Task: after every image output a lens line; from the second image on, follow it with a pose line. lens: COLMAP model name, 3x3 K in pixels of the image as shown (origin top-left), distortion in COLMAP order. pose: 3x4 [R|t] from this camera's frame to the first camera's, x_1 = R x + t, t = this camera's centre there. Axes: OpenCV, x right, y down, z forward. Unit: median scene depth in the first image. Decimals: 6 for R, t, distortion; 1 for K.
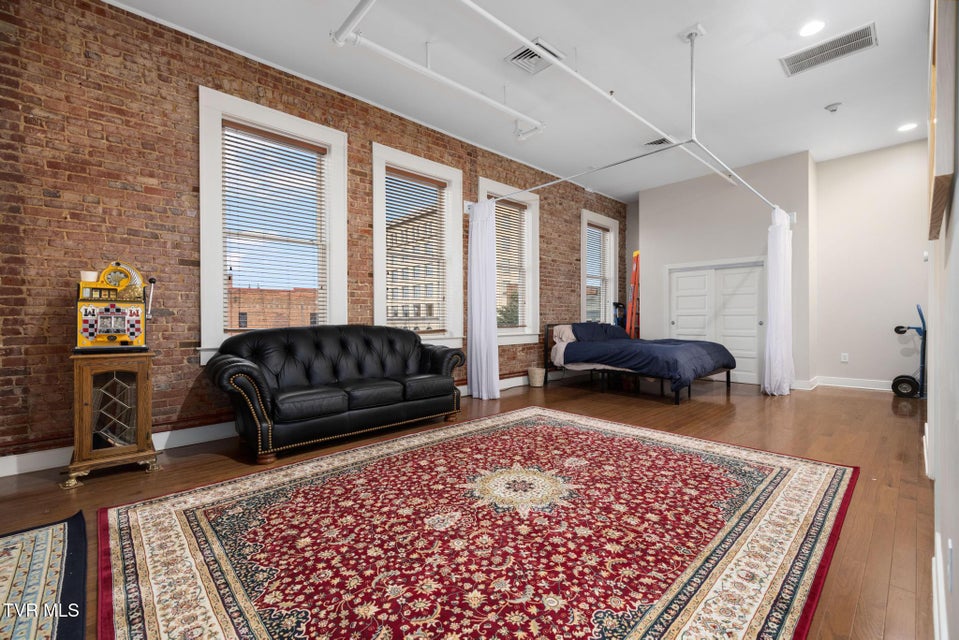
lens RADIAL K [[410.0, 0, 483.4], [0, 410.0, 321.1], [0, 0, 1]] dist [0.001886, -0.000579]
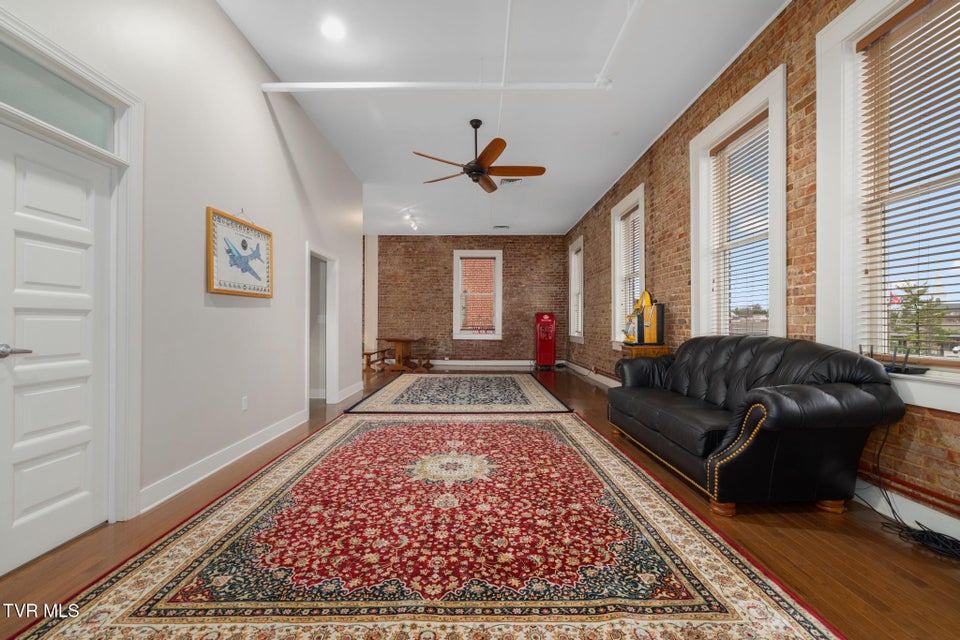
lens RADIAL K [[410.4, 0, 473.4], [0, 410.4, 321.4], [0, 0, 1]] dist [0.001886, -0.000579]
pose [[-0.691215, -0.000458, -0.722649, 0.786449], [-0.002414, 0.999996, 0.001675, -0.024445], [0.722645, 0.002902, -0.691213, 1.609172]]
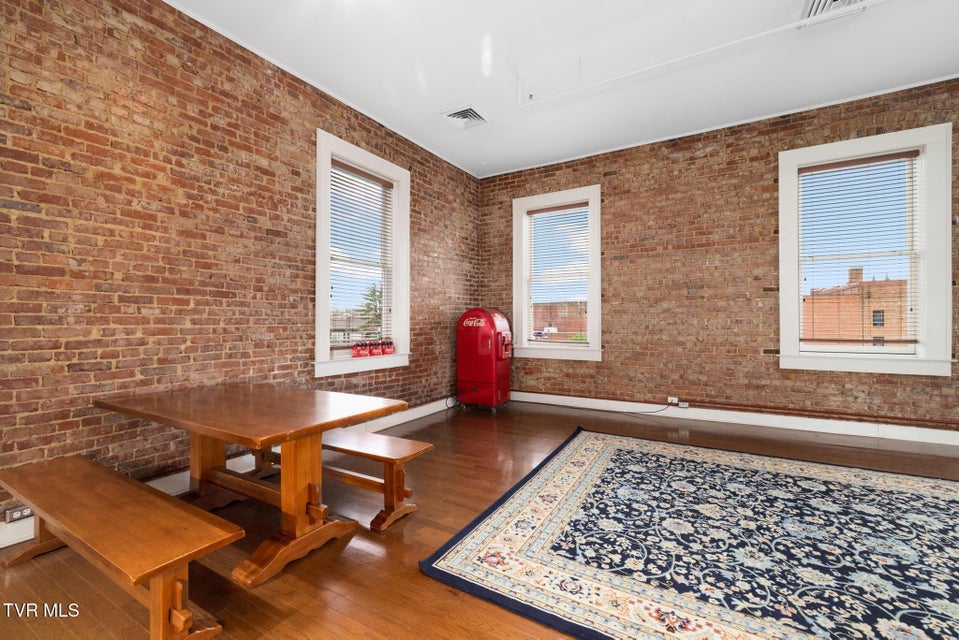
lens RADIAL K [[402.7, 0, 481.2], [0, 402.7, 320.2], [0, 0, 1]] dist [0.000445, 0.000876]
pose [[0.292469, 0.005252, -0.956261, -0.328690], [-0.000534, 0.999986, 0.005329, -0.049765], [0.956275, -0.001048, 0.292467, -0.888076]]
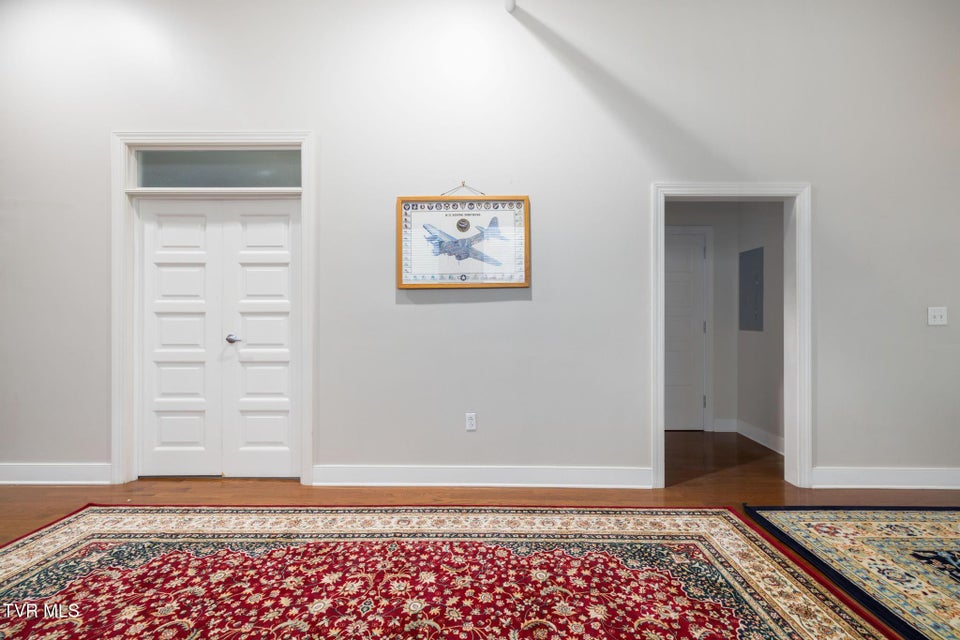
lens RADIAL K [[410.4, 0, 492.6], [0, 410.4, 315.0], [0, 0, 1]] dist [0.001886, -0.000579]
pose [[-0.724346, 0.008342, 0.689386, -0.277300], [0.005959, 0.999965, -0.005839, -0.025793], [-0.689411, -0.000122, -0.724370, 0.988133]]
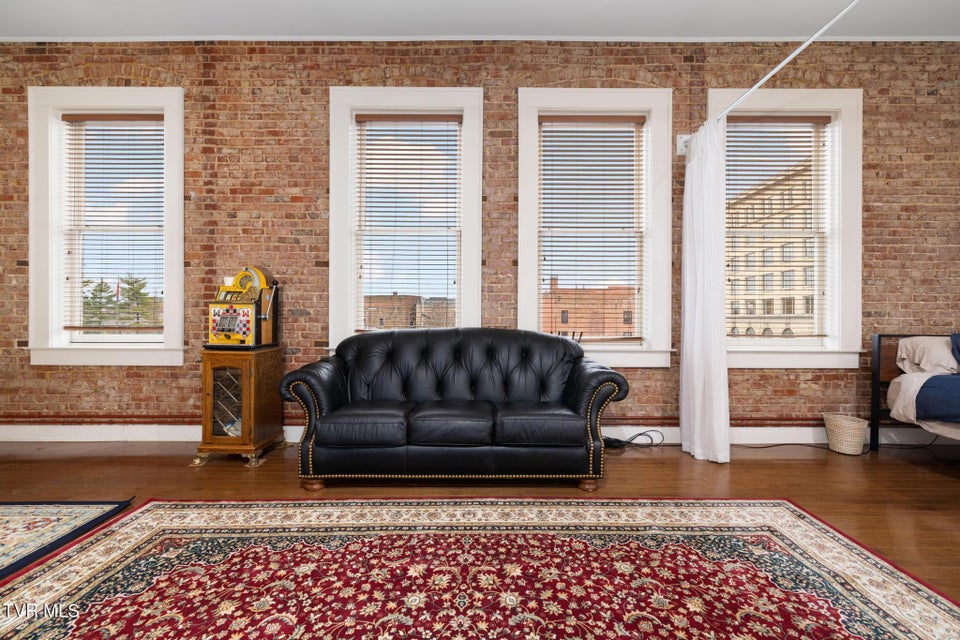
lens RADIAL K [[410.4, 0, 477.6], [0, 410.4, 315.4], [0, 0, 1]] dist [0.001886, -0.000579]
pose [[0.726943, 0.006516, -0.686667, 0.308142], [-0.011459, 0.999931, -0.002643, -0.018205], [0.686602, 0.009790, 0.726967, 0.606897]]
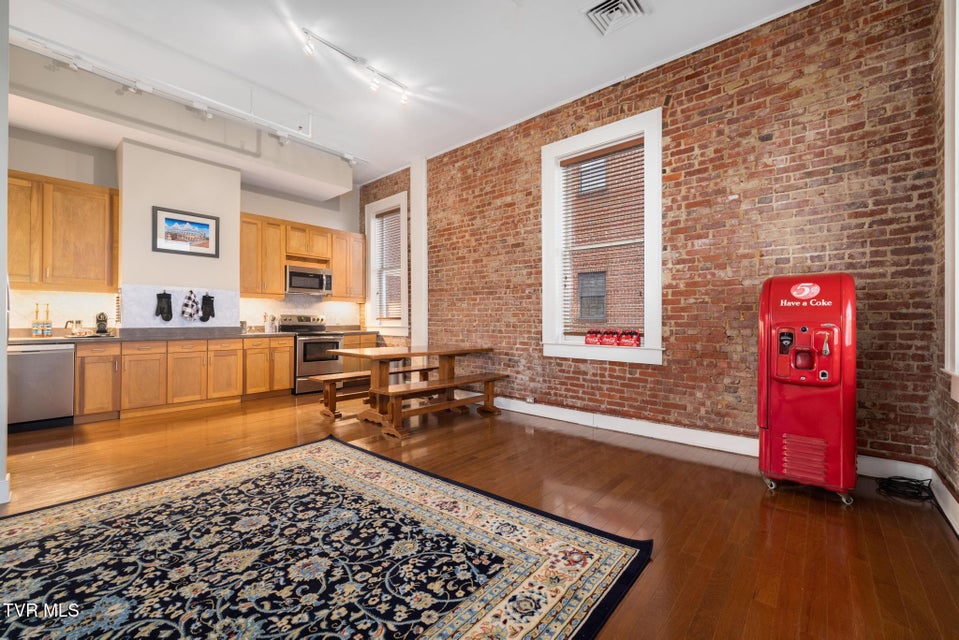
lens RADIAL K [[402.7, 0, 480.4], [0, 402.7, 317.3], [0, 0, 1]] dist [0.000445, 0.000876]
pose [[-0.993717, 0.003413, -0.111869, -1.294047], [0.004085, 0.999975, -0.005773, 0.001584], [0.111847, -0.006194, -0.993706, 0.466780]]
